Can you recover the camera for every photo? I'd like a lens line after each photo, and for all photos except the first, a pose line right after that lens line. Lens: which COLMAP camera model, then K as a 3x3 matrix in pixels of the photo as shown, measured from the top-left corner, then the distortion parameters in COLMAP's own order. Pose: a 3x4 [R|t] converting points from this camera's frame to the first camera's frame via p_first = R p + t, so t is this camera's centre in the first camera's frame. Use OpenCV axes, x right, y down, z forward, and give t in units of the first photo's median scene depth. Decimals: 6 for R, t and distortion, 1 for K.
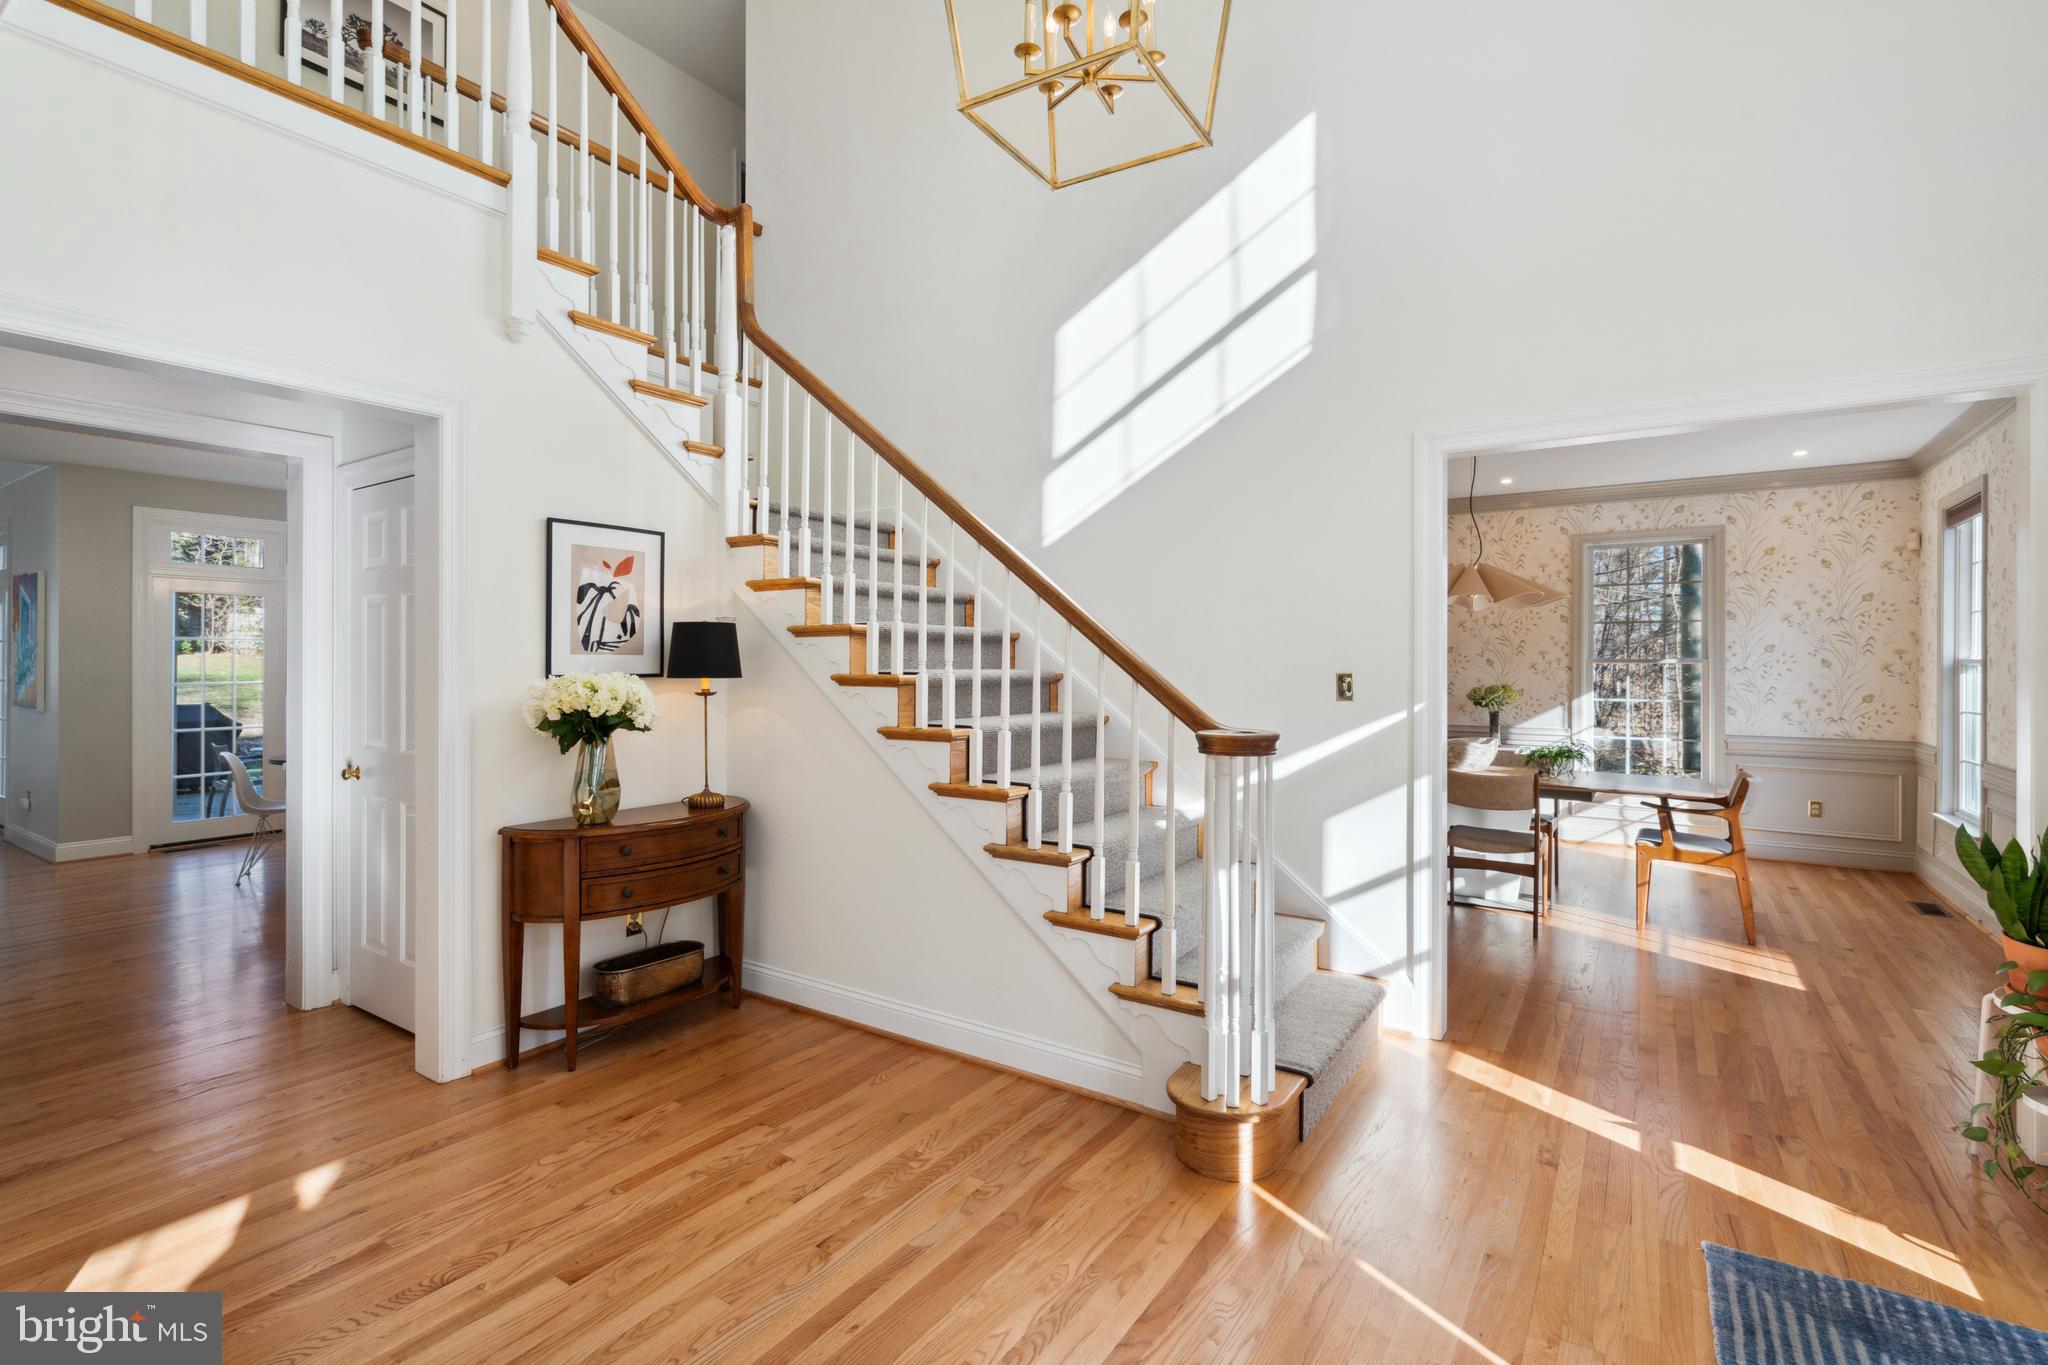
lens RADIAL K [[960.8, 0, 1054.3], [0, 960.8, 661.9], [0, 0, 1]] dist [-0.005090, 0.001730]
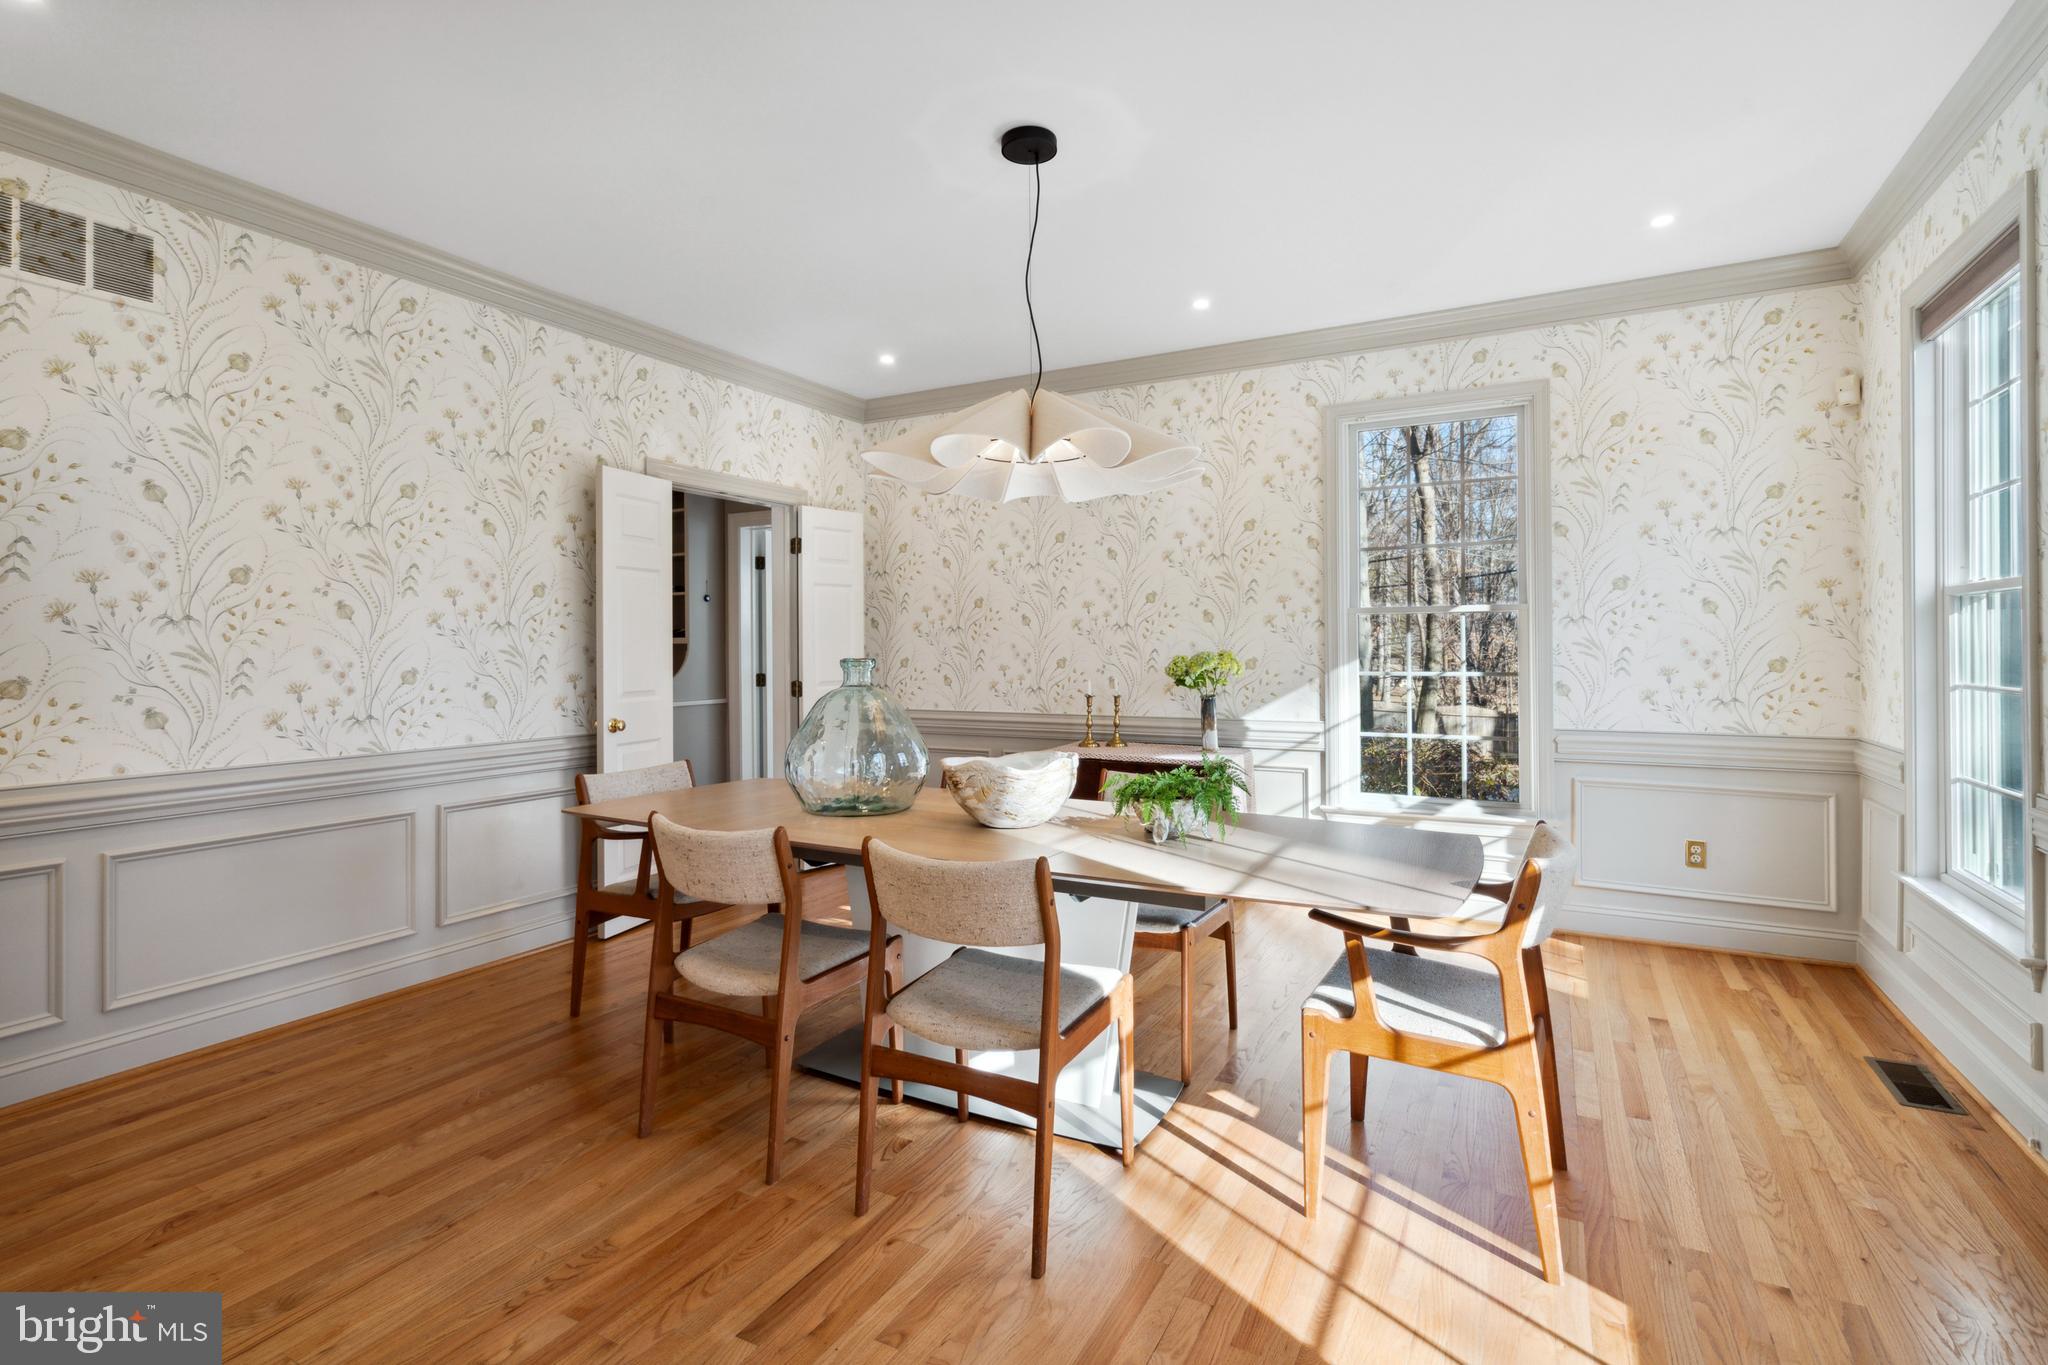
lens RADIAL K [[960.8, 0, 1077.3], [0, 960.8, 640.9], [0, 0, 1]] dist [-0.005090, 0.001730]
pose [[0.994866, -0.008613, 0.100837, 0.360385], [0.009061, 0.999951, -0.003986, 0.021730], [-0.100798, 0.004879, 0.994895, 0.454423]]
